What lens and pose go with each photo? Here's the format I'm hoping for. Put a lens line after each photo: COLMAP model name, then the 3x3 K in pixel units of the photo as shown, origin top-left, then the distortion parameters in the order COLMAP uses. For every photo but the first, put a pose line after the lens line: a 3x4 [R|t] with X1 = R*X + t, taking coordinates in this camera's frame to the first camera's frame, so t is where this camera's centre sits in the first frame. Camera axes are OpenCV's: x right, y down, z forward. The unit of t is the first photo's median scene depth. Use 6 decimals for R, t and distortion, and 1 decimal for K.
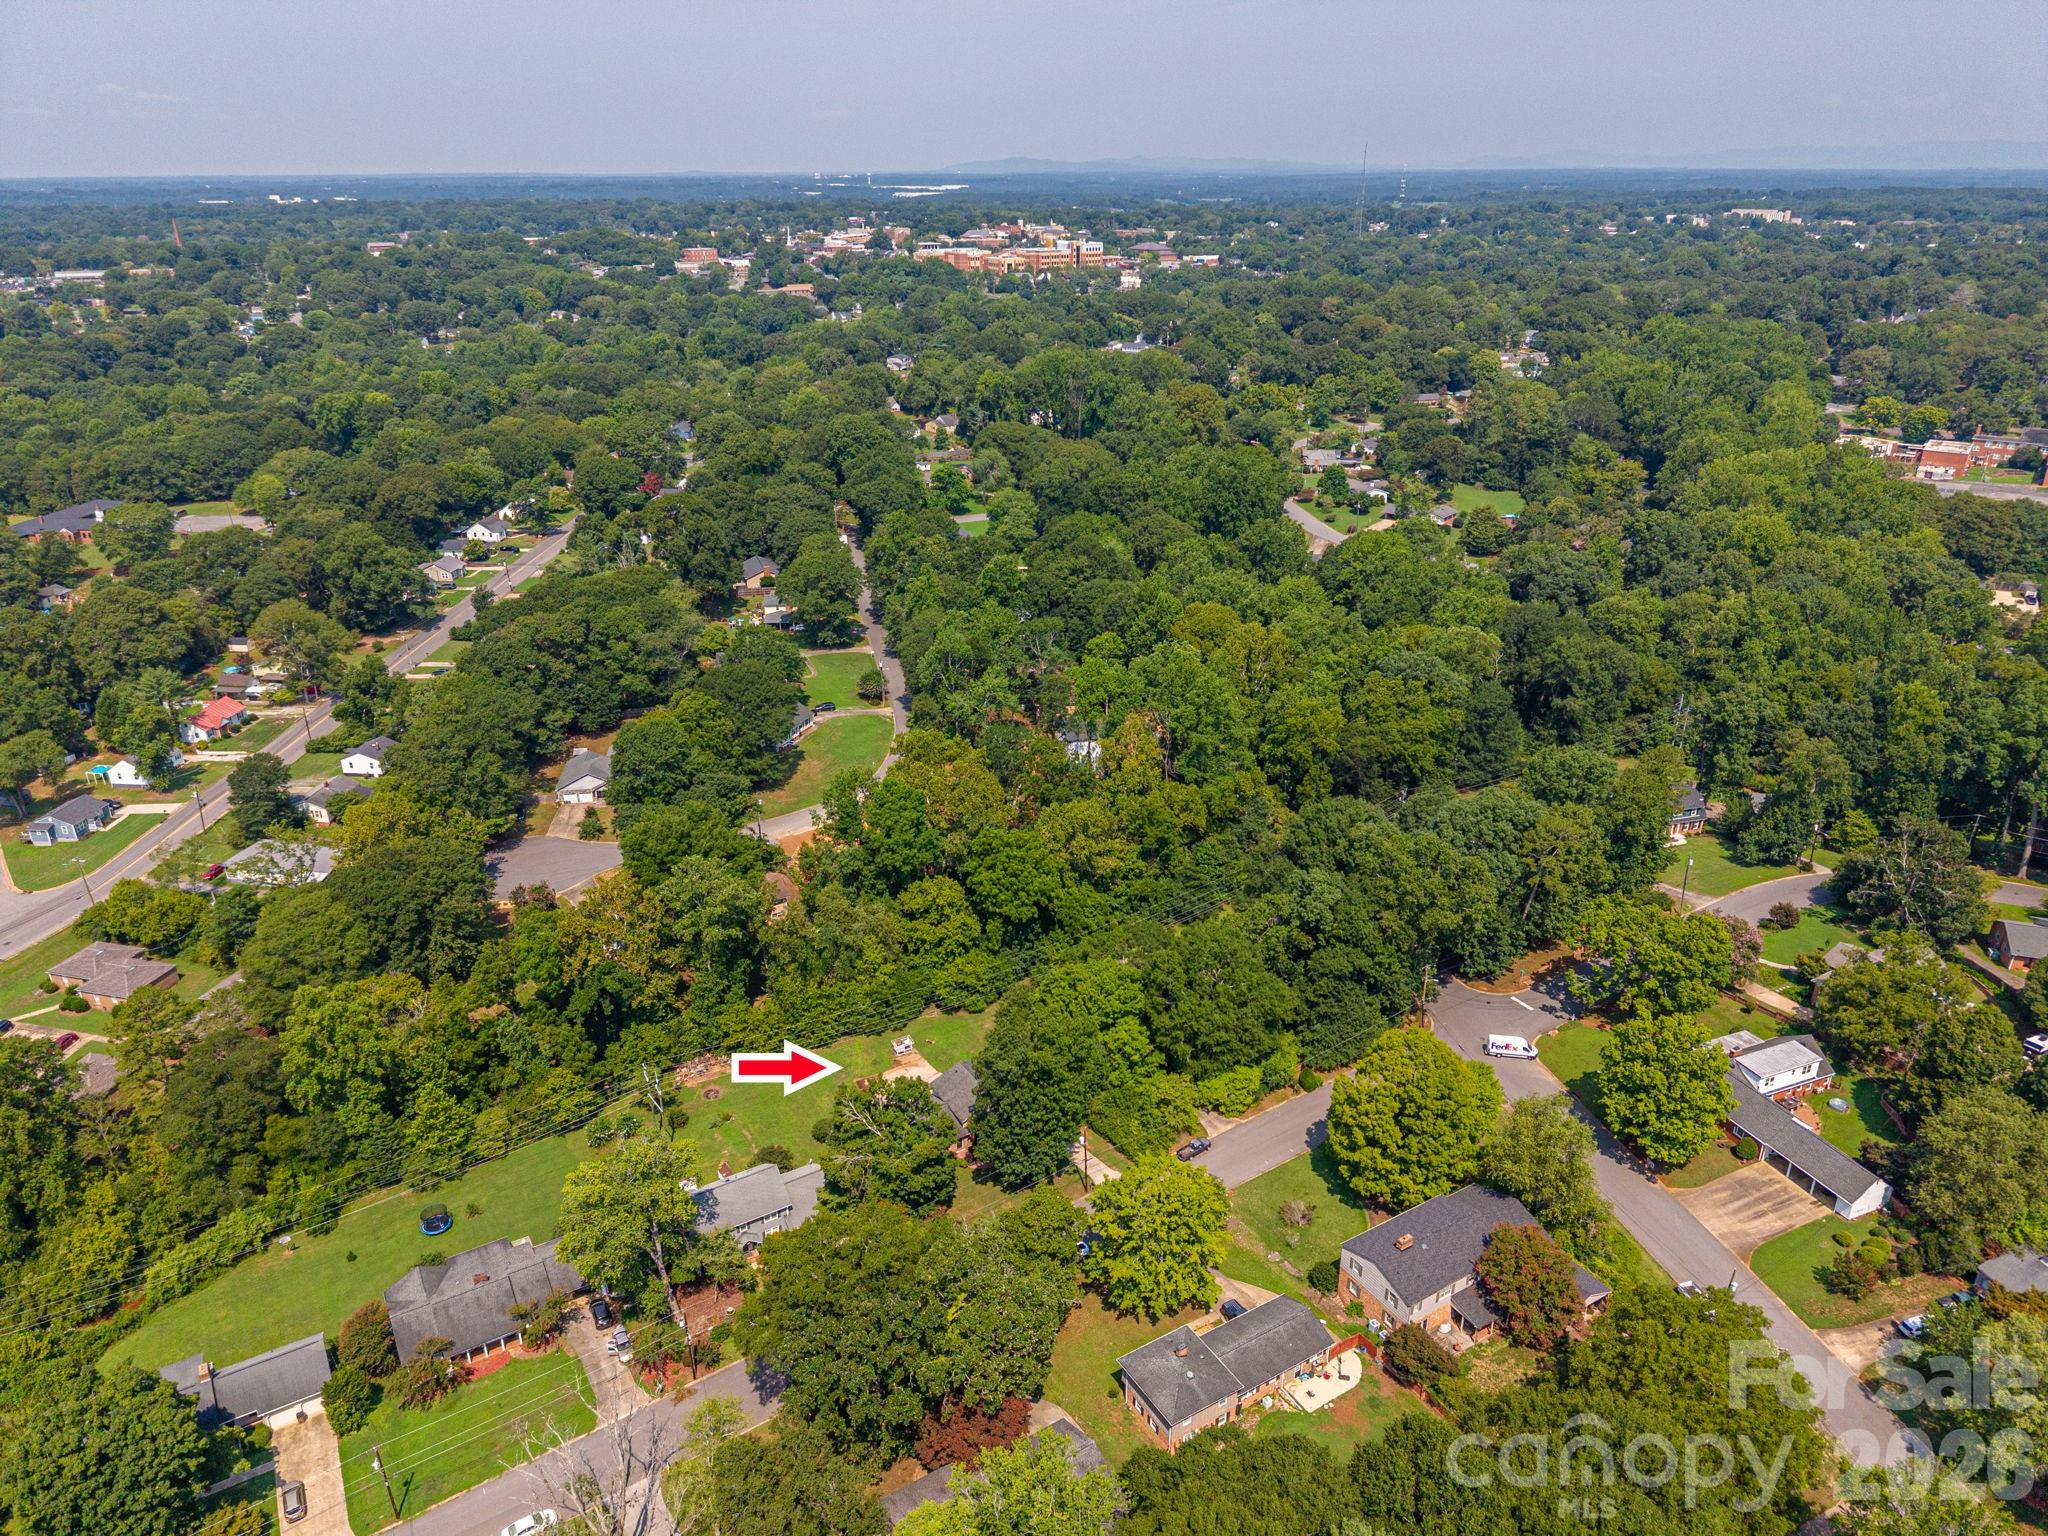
lens RADIAL K [[1349.5, 0, 1027.4], [0, 1349.5, 778.3], [0, 0, 1]] dist [0.023738, -0.024034]
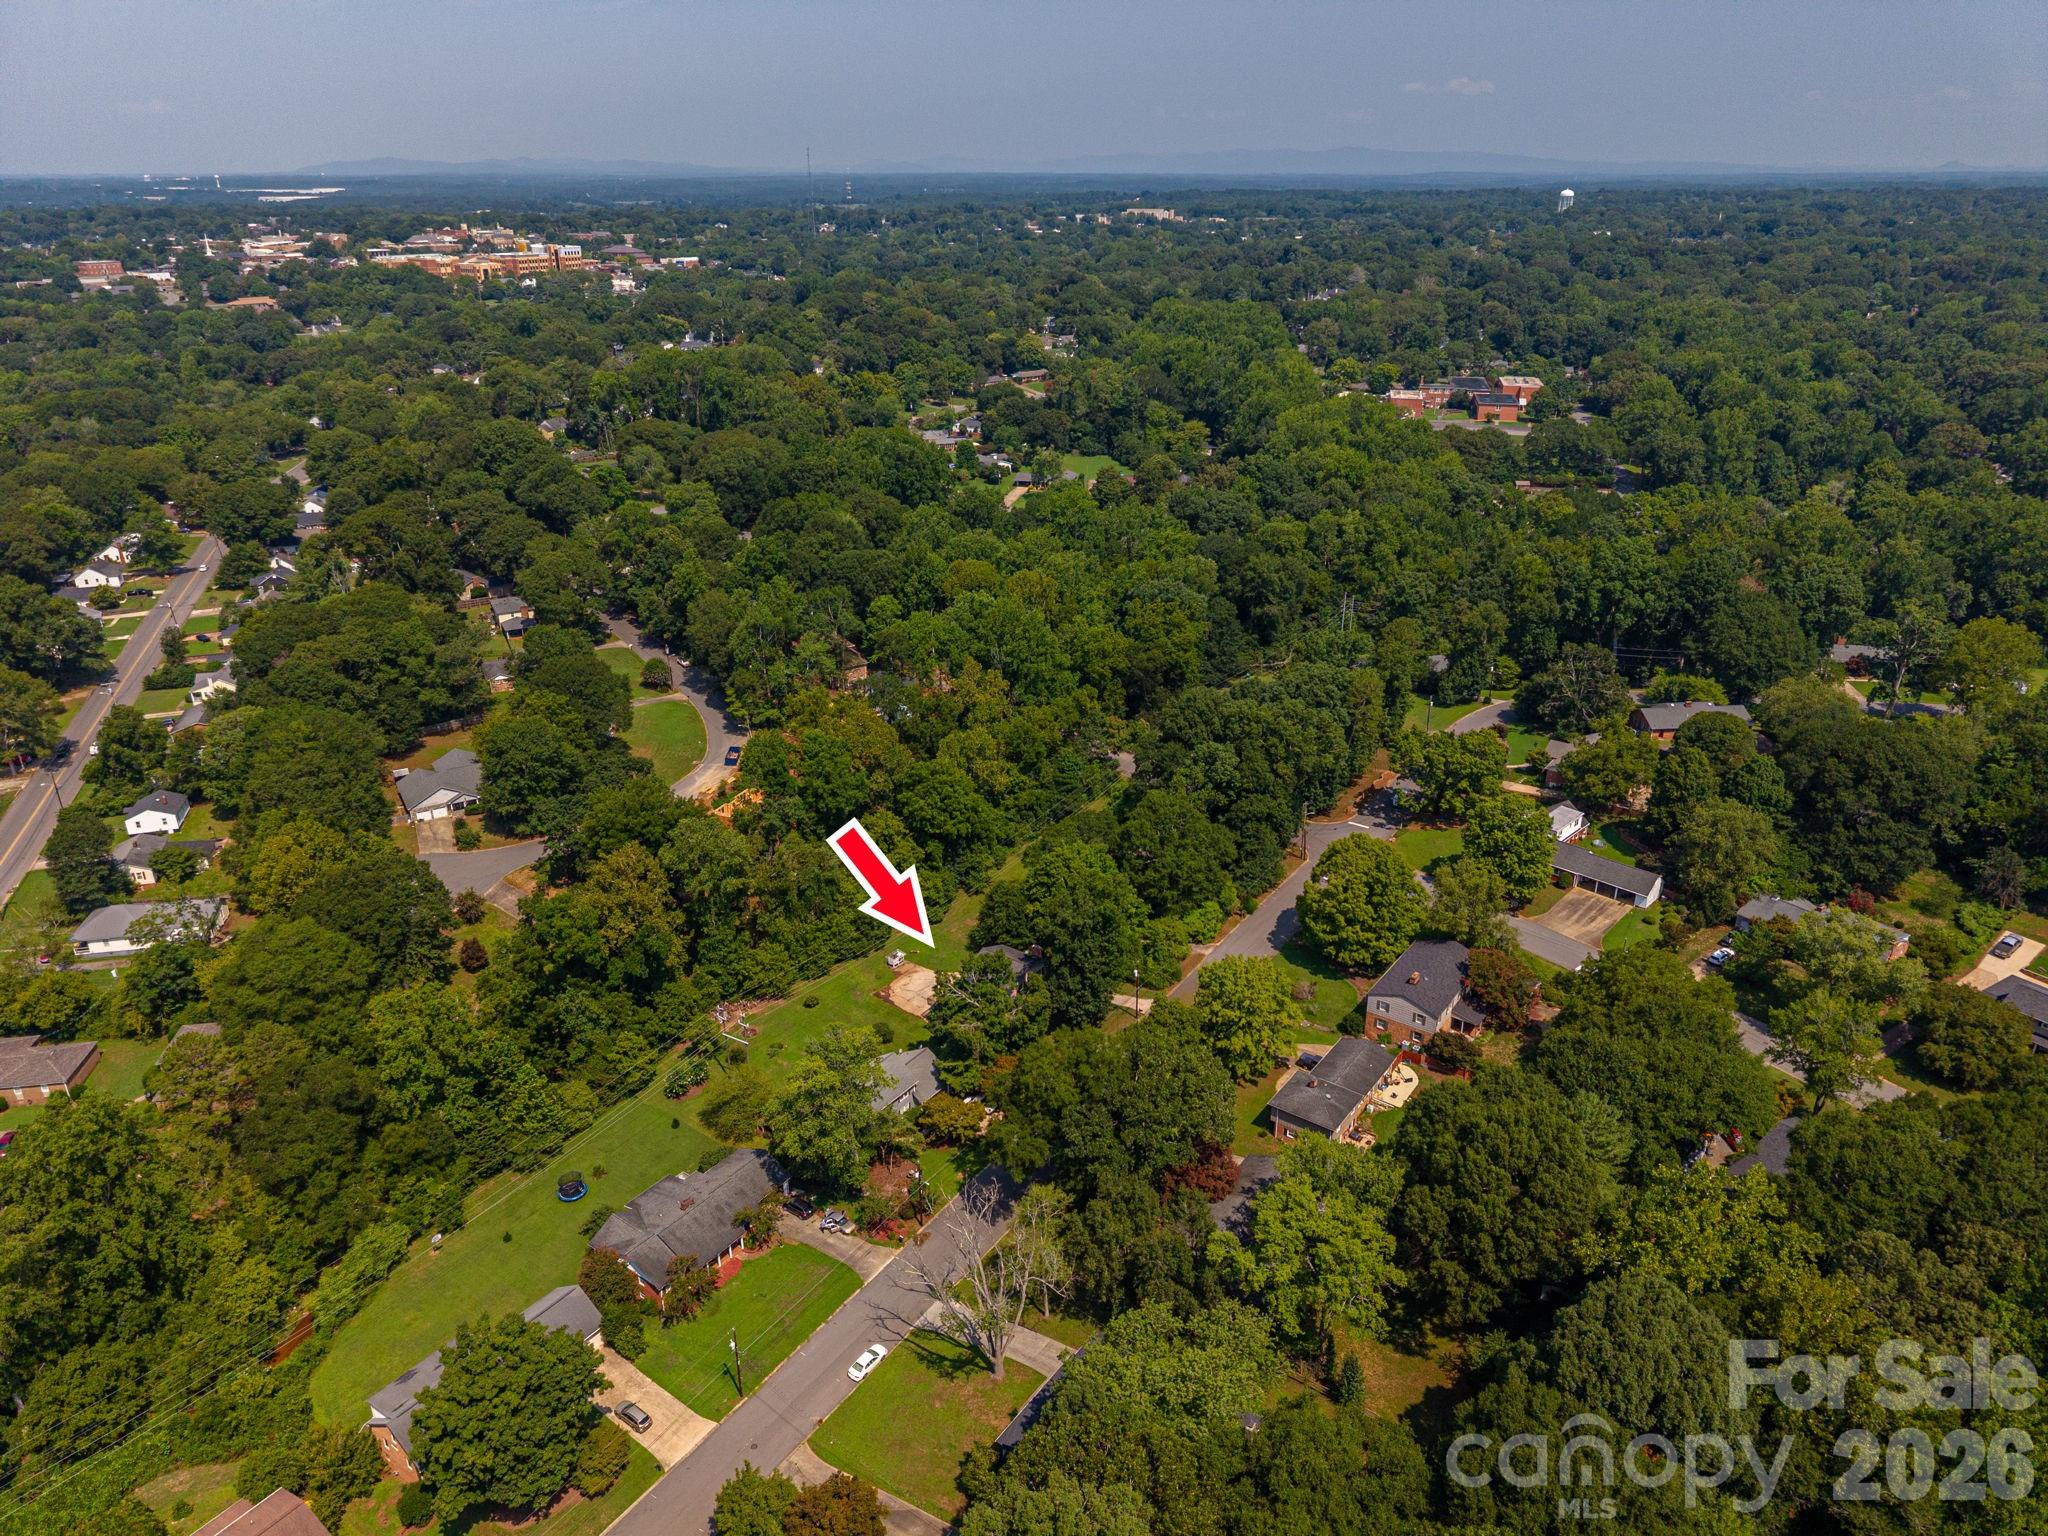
lens RADIAL K [[1349.5, 0, 1027.4], [0, 1349.5, 778.3], [0, 0, 1]] dist [0.023738, -0.024034]
pose [[0.922104, -0.157123, 0.353604, -0.278148], [0.157791, 0.987100, 0.027136, 0.030040], [-0.353306, 0.030773, 0.935001, -0.058860]]
